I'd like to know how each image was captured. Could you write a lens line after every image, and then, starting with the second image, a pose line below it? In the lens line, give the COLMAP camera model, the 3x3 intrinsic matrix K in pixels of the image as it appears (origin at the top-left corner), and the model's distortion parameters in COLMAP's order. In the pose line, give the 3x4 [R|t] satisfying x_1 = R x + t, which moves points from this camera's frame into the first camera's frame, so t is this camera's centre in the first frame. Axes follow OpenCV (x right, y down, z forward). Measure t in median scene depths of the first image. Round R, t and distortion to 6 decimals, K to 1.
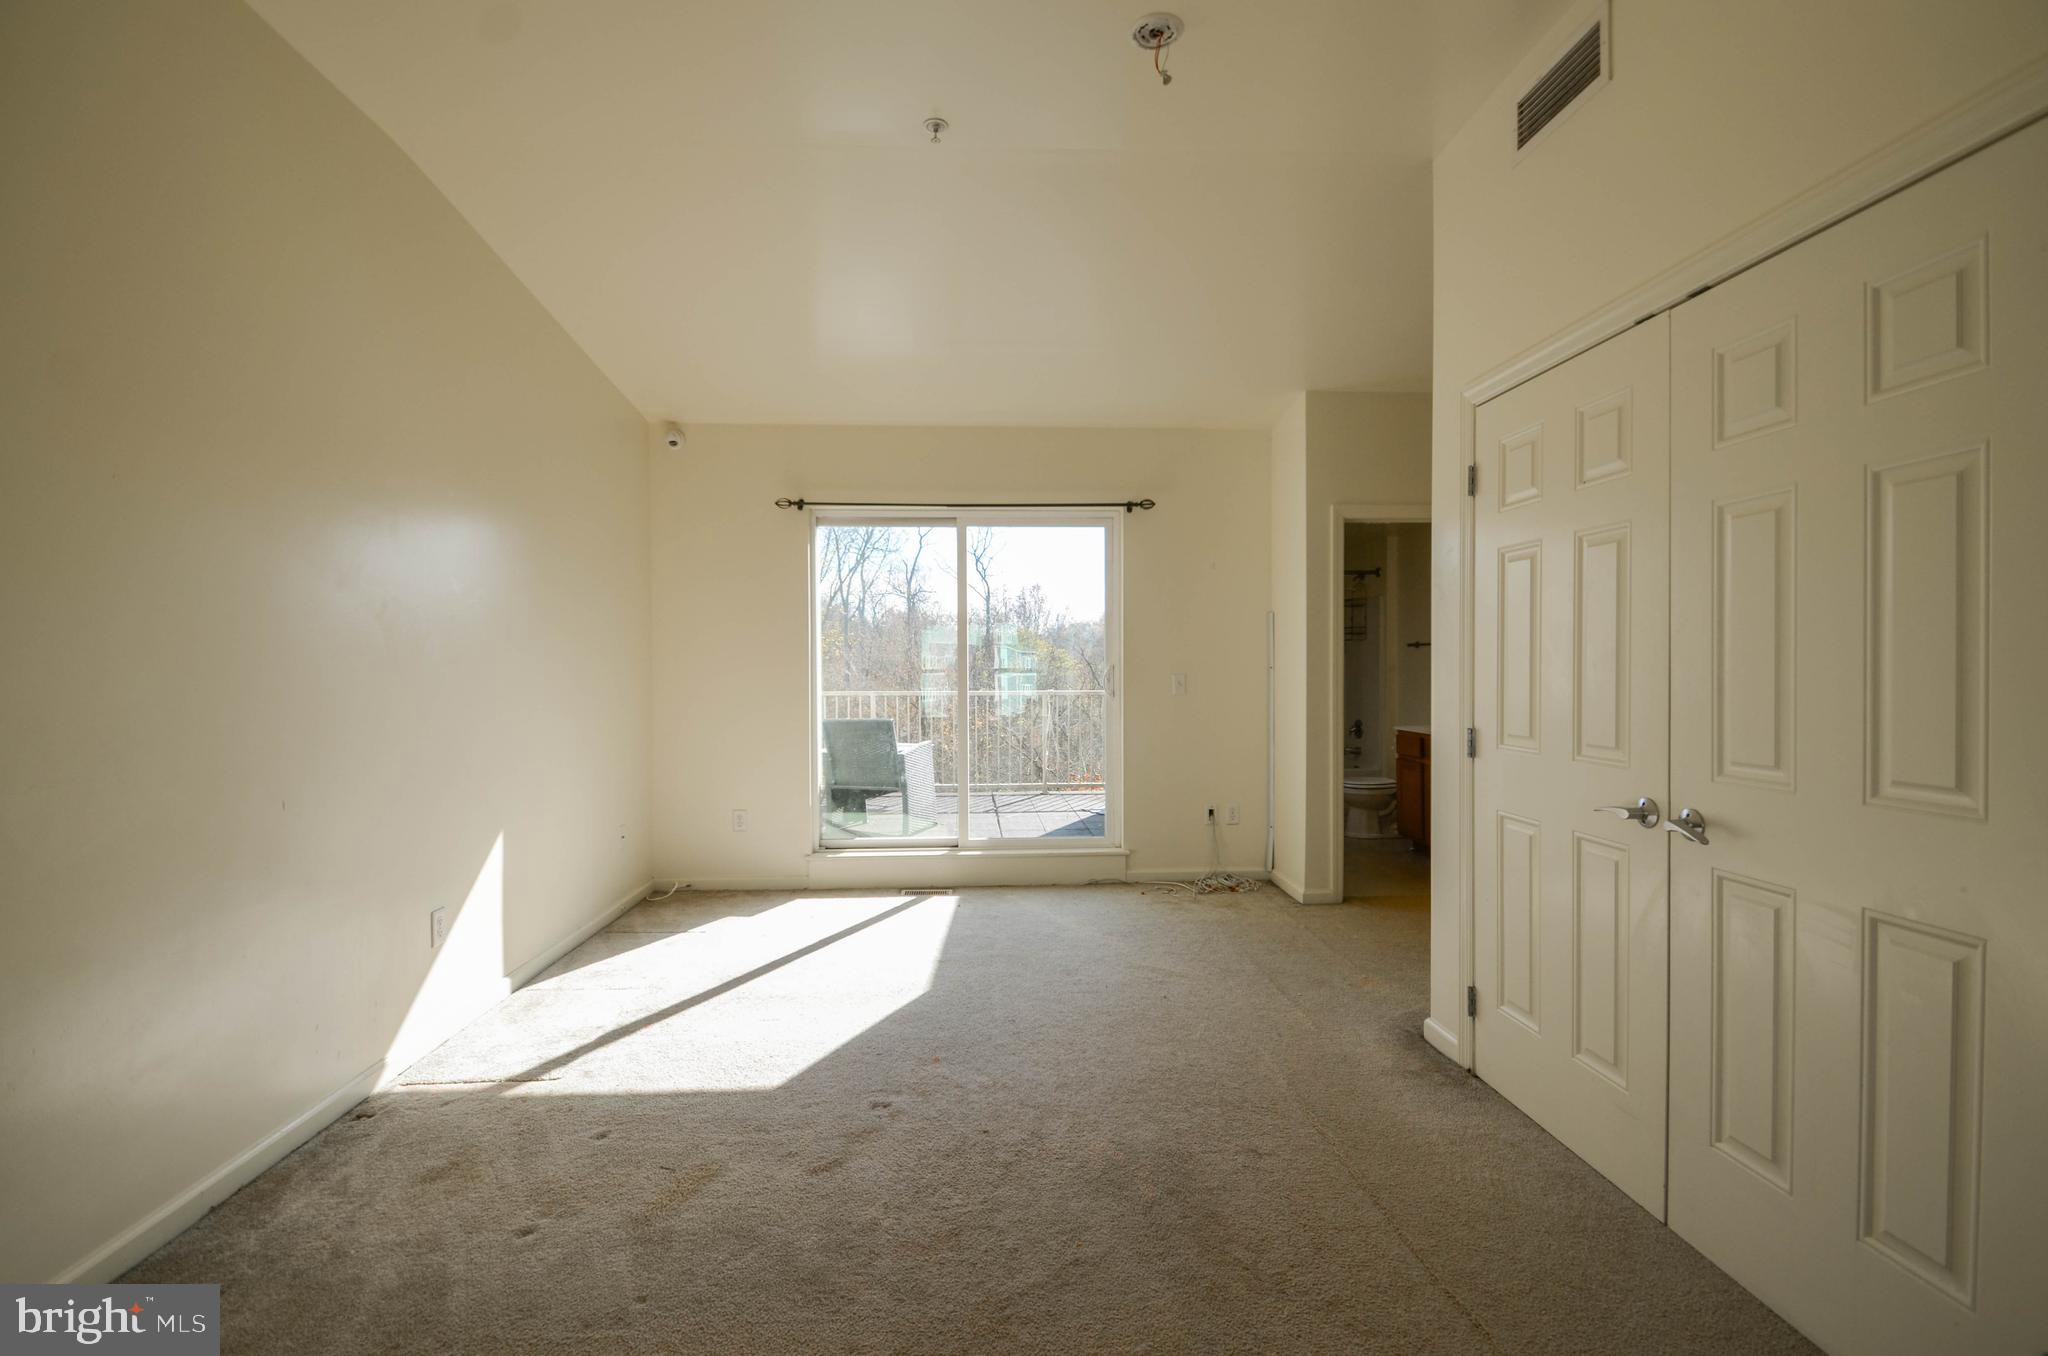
lens RADIAL K [[922.3, 0, 1024.0], [0, 922.3, 678.0], [0, 0, 1]] dist [0.001021, -0.000614]
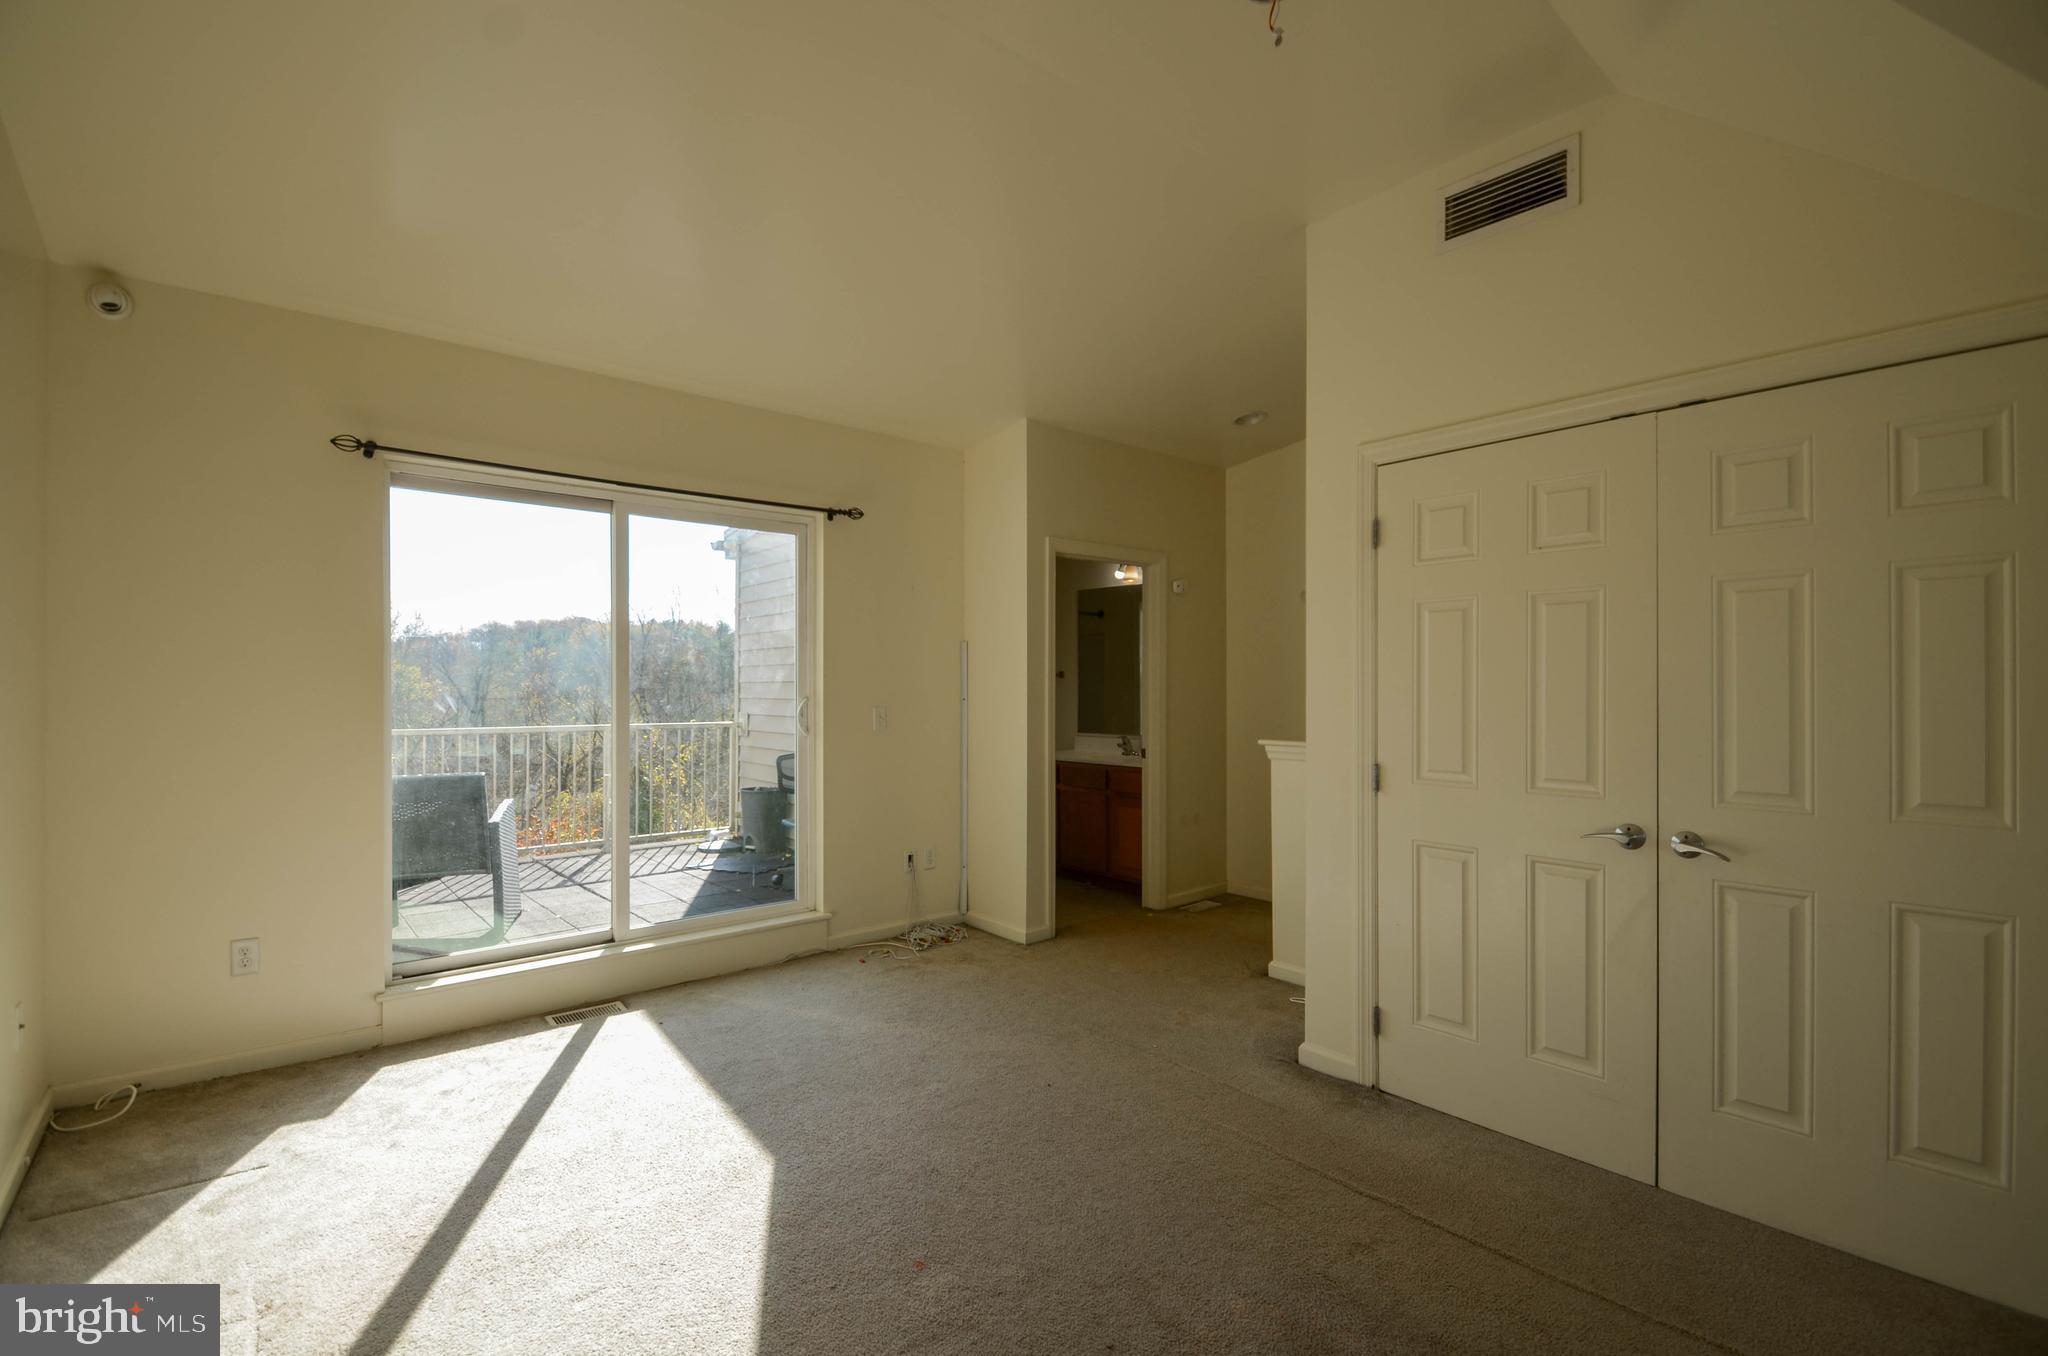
lens RADIAL K [[904.9, 0, 999.3], [0, 904.9, 686.6], [0, 0, 1]] dist [0.001639, -0.007702]
pose [[0.801069, 0.007014, 0.598531, -0.303058], [0.001566, 0.999903, -0.013813, -0.013667], [-0.598570, 0.012002, 0.800980, 0.260994]]
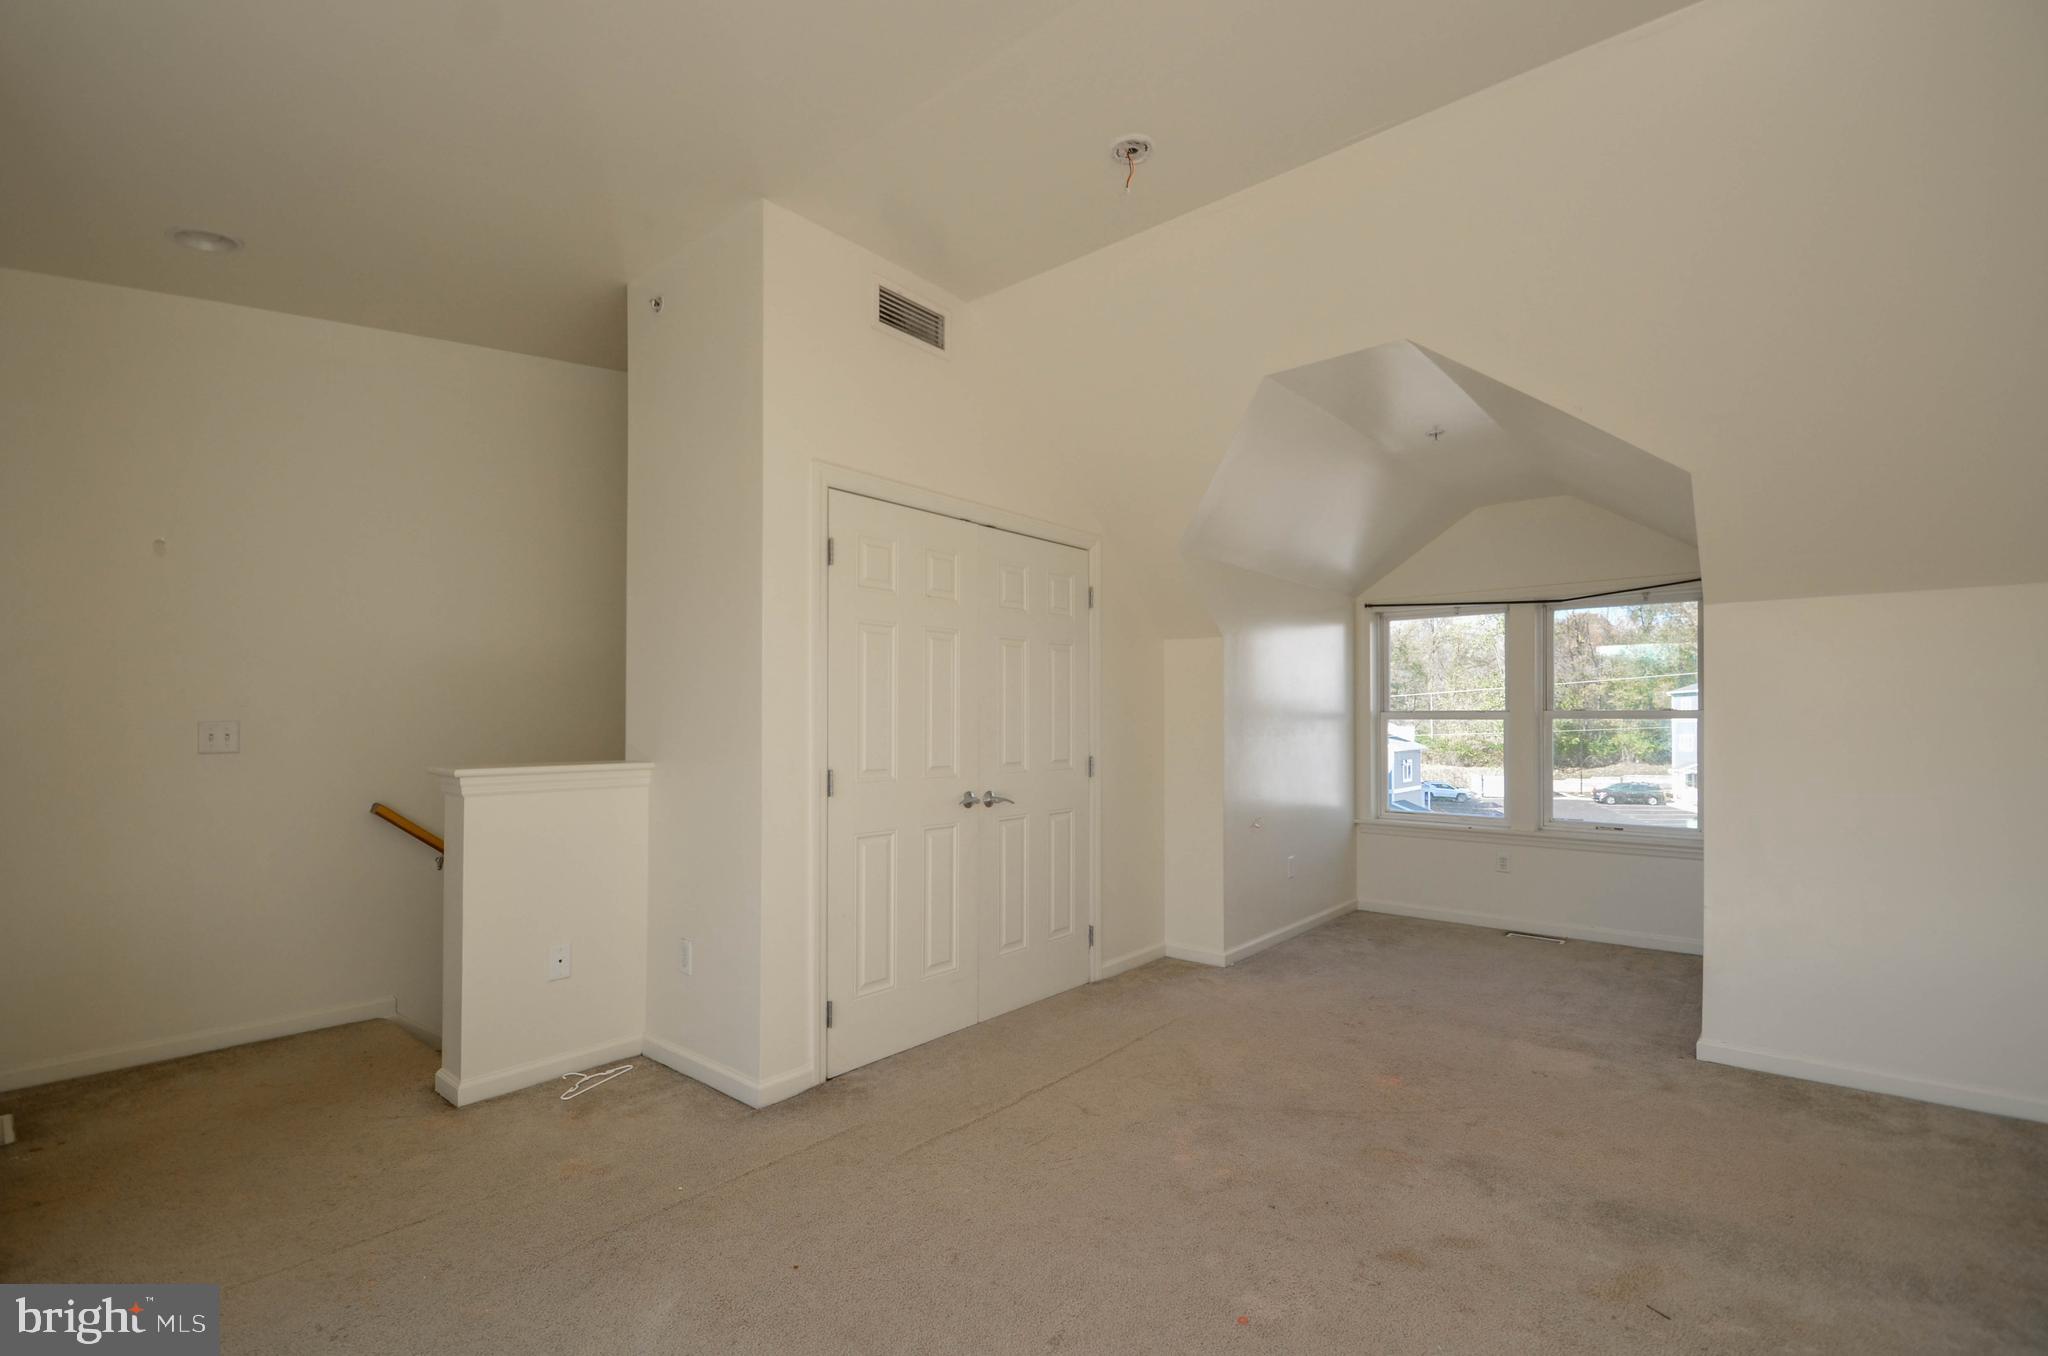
lens RADIAL K [[908.6, 0, 1011.3], [0, 908.6, 713.3], [0, 0, 1]] dist [-0.000174, -0.000453]
pose [[-0.726586, 0.008870, 0.687019, -0.268561], [0.009447, 0.999951, -0.002919, -0.006593], [-0.687011, 0.004370, -0.726634, 1.019234]]
